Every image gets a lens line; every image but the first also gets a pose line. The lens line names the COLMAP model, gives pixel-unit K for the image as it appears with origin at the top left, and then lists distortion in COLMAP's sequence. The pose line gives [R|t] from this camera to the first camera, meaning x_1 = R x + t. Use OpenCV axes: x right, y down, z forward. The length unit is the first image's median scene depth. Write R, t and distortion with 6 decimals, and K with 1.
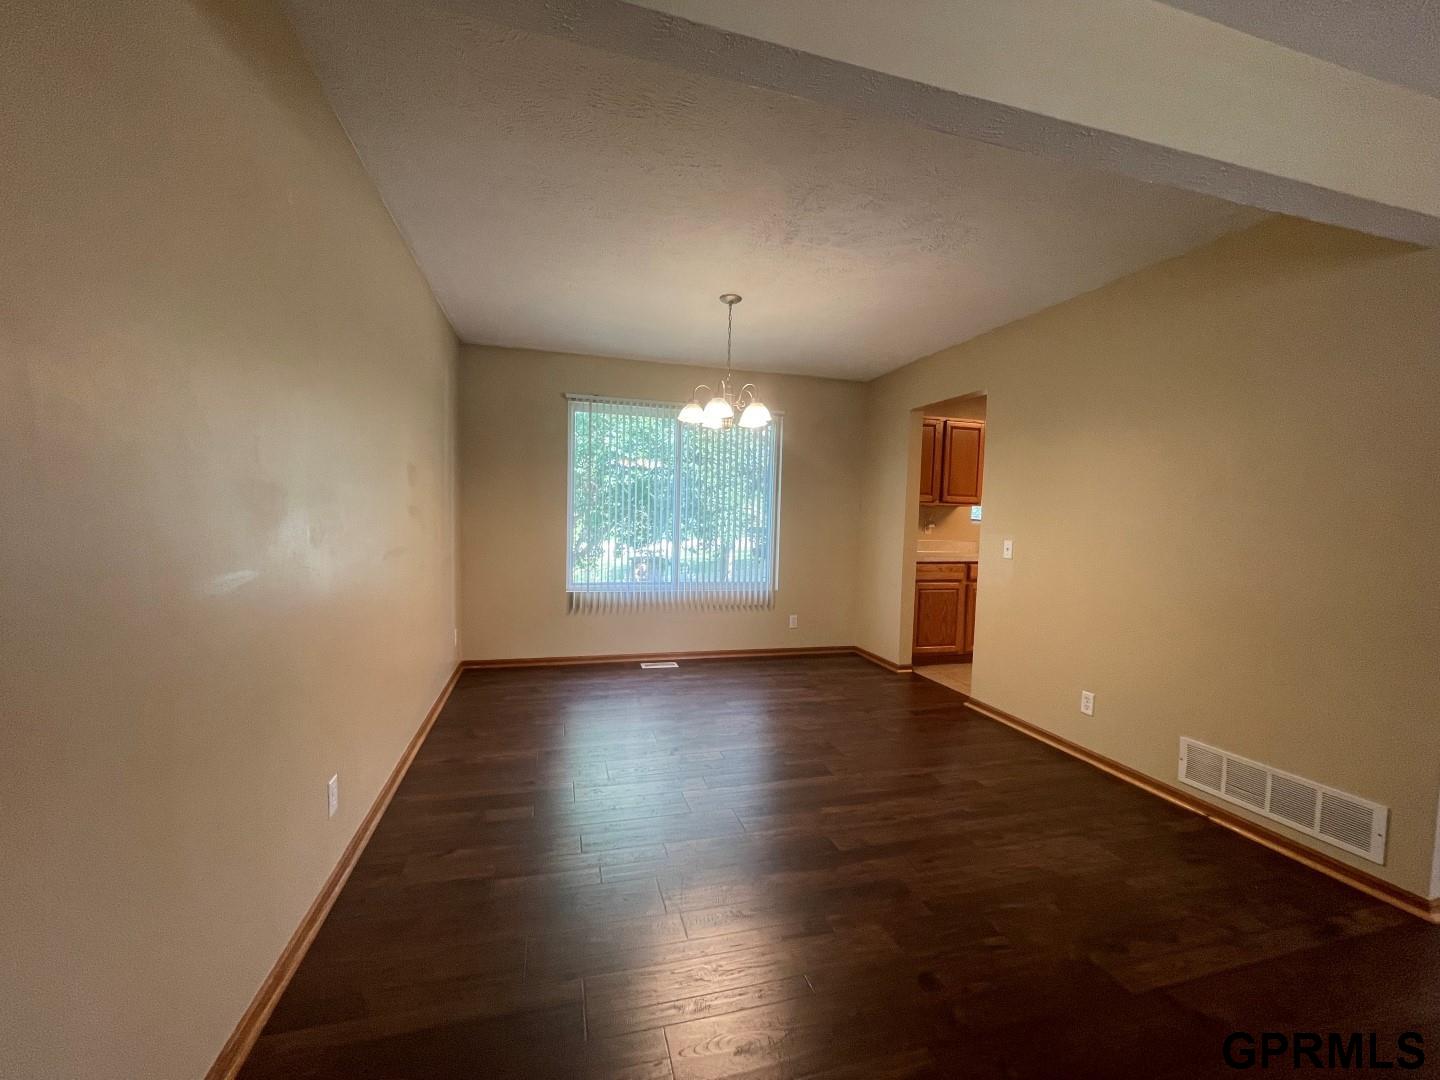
lens RADIAL K [[579.3, 0, 718.7], [0, 579.3, 544.7], [0, 0, 1]] dist [0.000020, 0.000069]
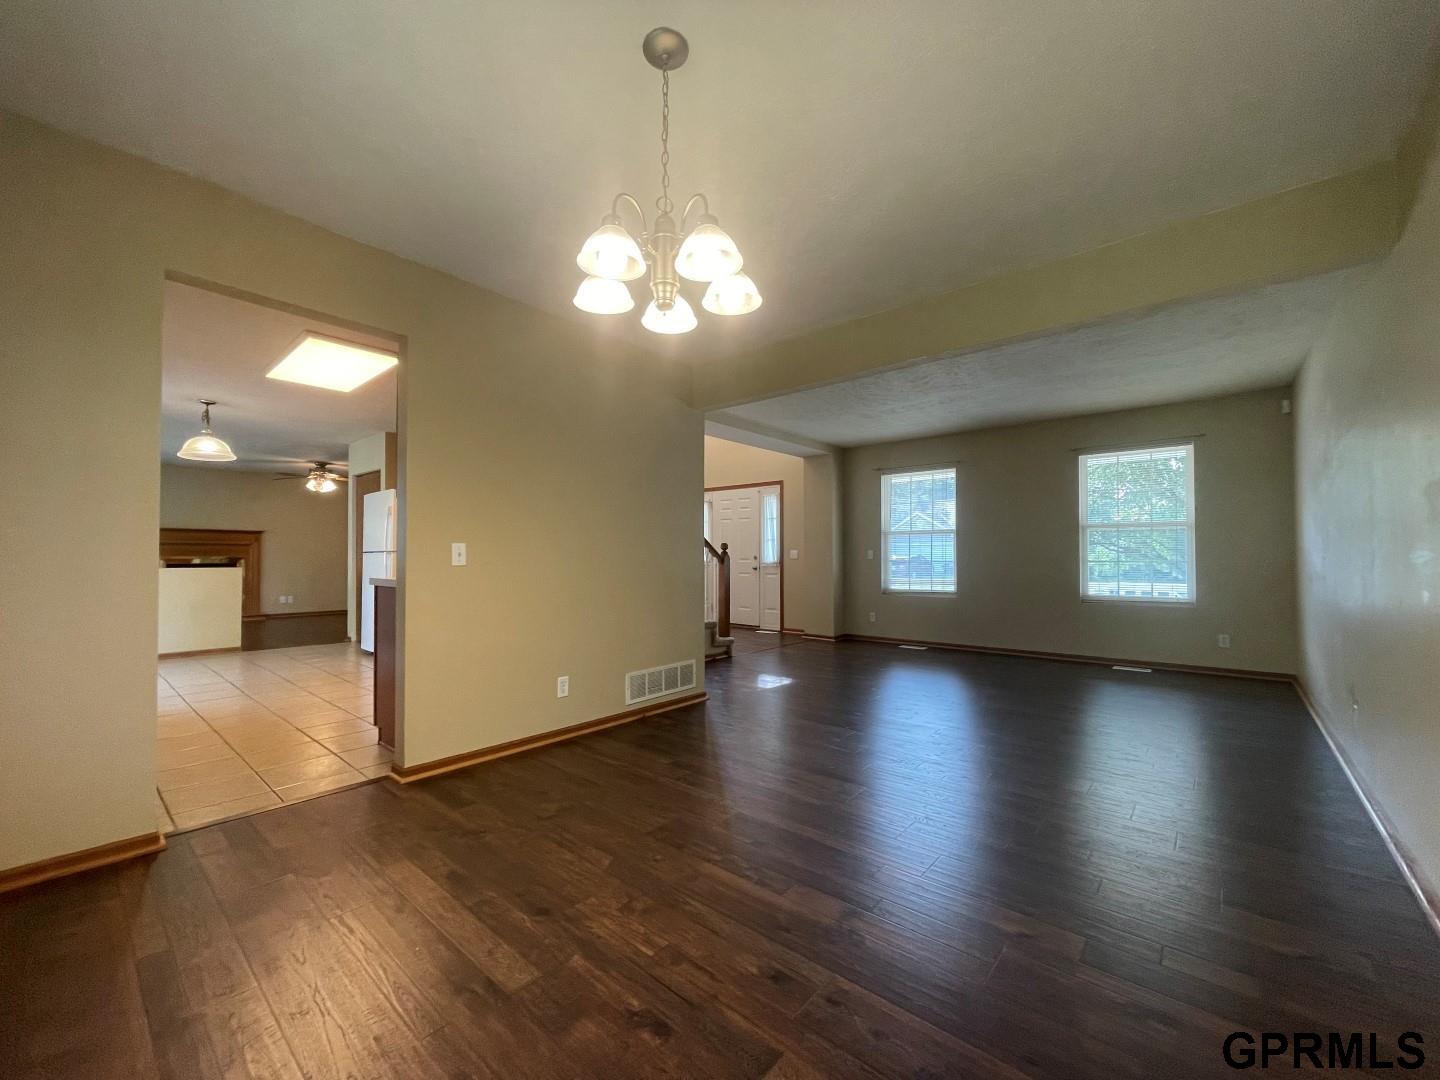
lens RADIAL K [[580.9, 0, 713.4], [0, 580.9, 550.4], [0, 0, 1]] dist [-0.001614, -0.000002]
pose [[-0.542540, -0.017566, 0.839846, -0.299468], [0.026577, 0.998922, 0.038062, -0.015393], [-0.839609, 0.042971, -0.541488, 0.896438]]
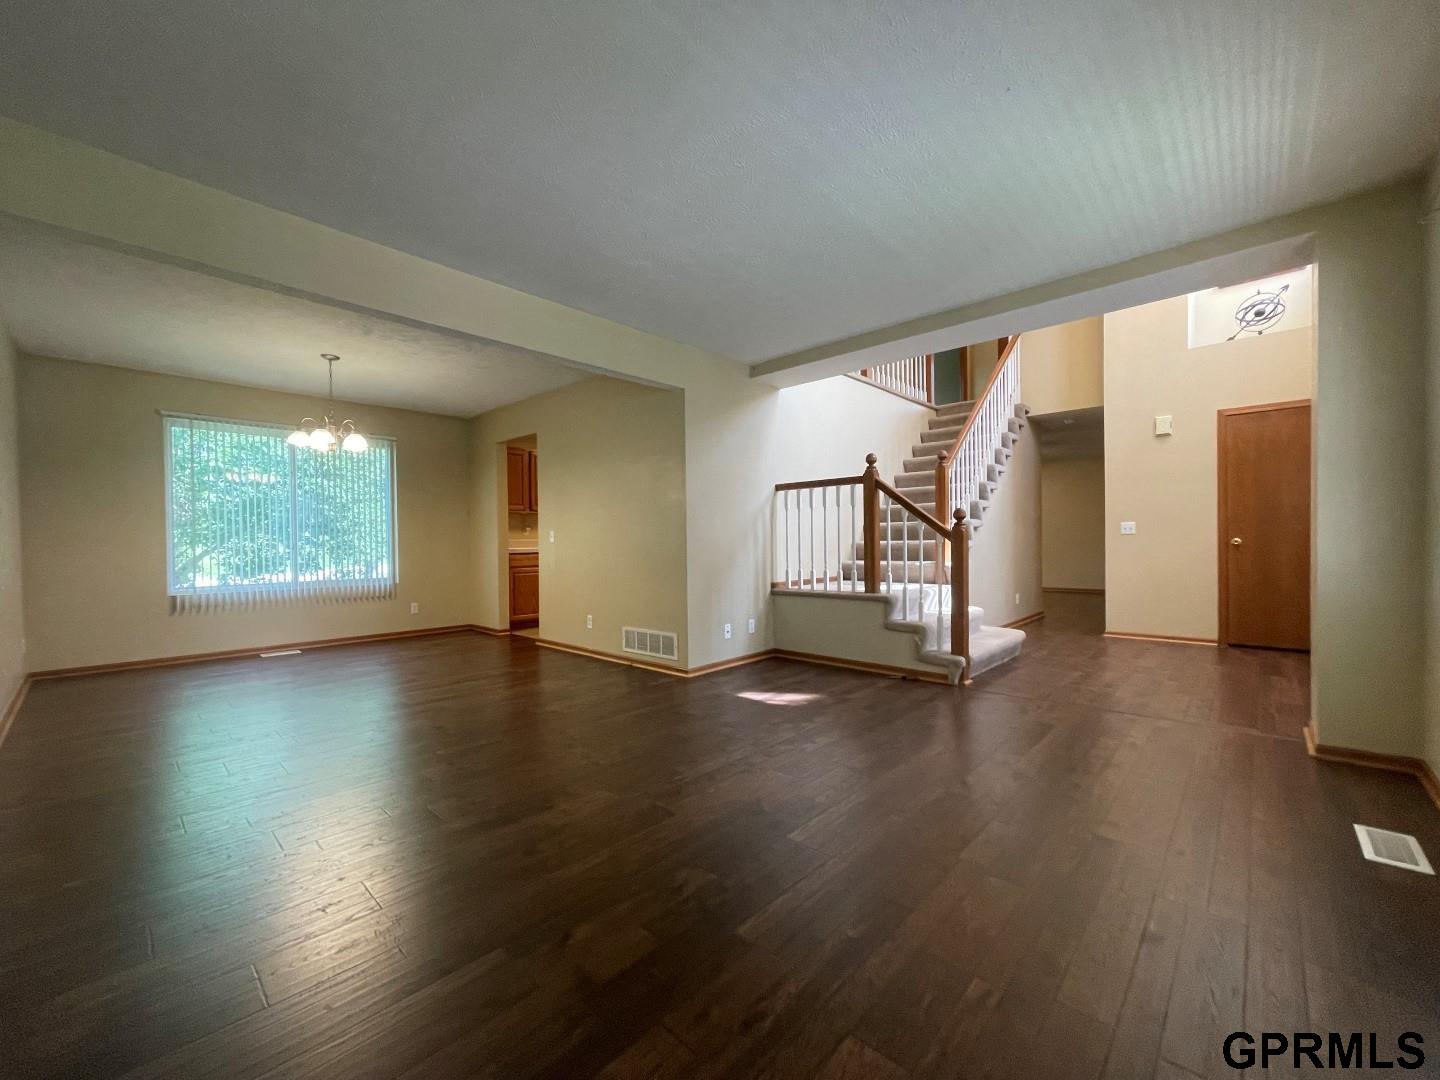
lens RADIAL K [[586.2, 0, 713.8], [0, 586.2, 542.5], [0, 0, 1]] dist [0.000689, 0.000353]
pose [[0.862610, -0.037613, 0.504469, 0.062558], [0.058101, 0.997999, -0.024939, 0.070281], [-0.502522, 0.050822, 0.863069, -0.446909]]
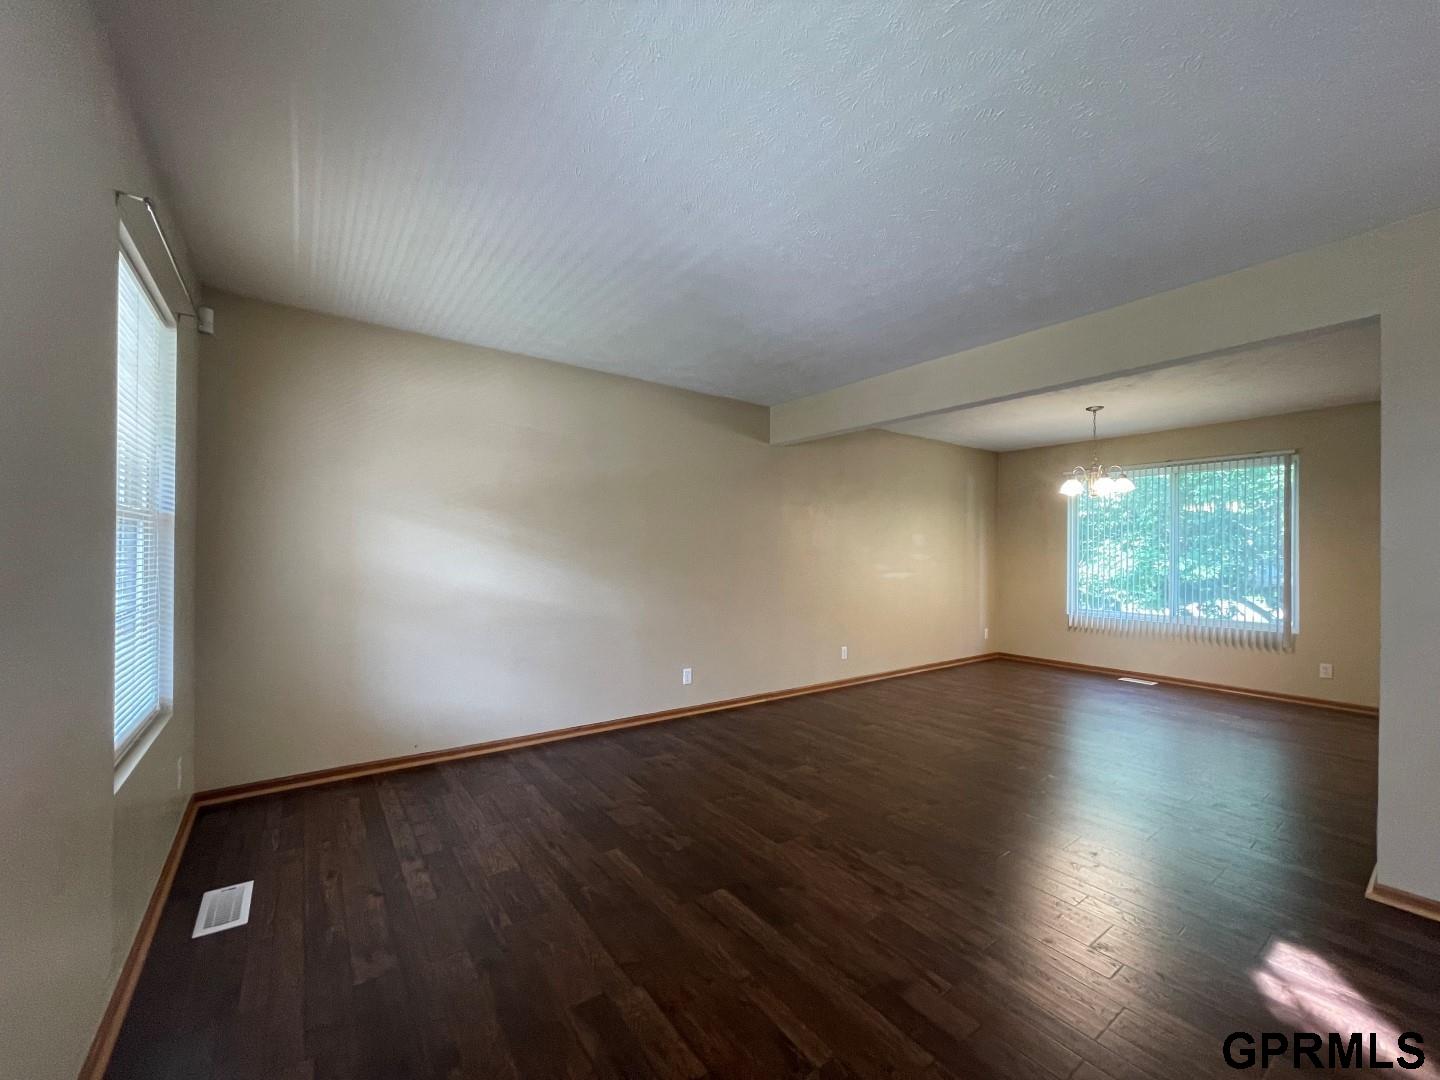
lens RADIAL K [[580.9, 0, 713.4], [0, 580.9, 550.4], [0, 0, 1]] dist [-0.001614, -0.000002]
pose [[0.335341, -0.020585, -0.941872, 0.770054], [-0.044399, 0.998305, -0.037626, 0.021872], [0.941050, 0.054435, 0.333858, -0.267826]]
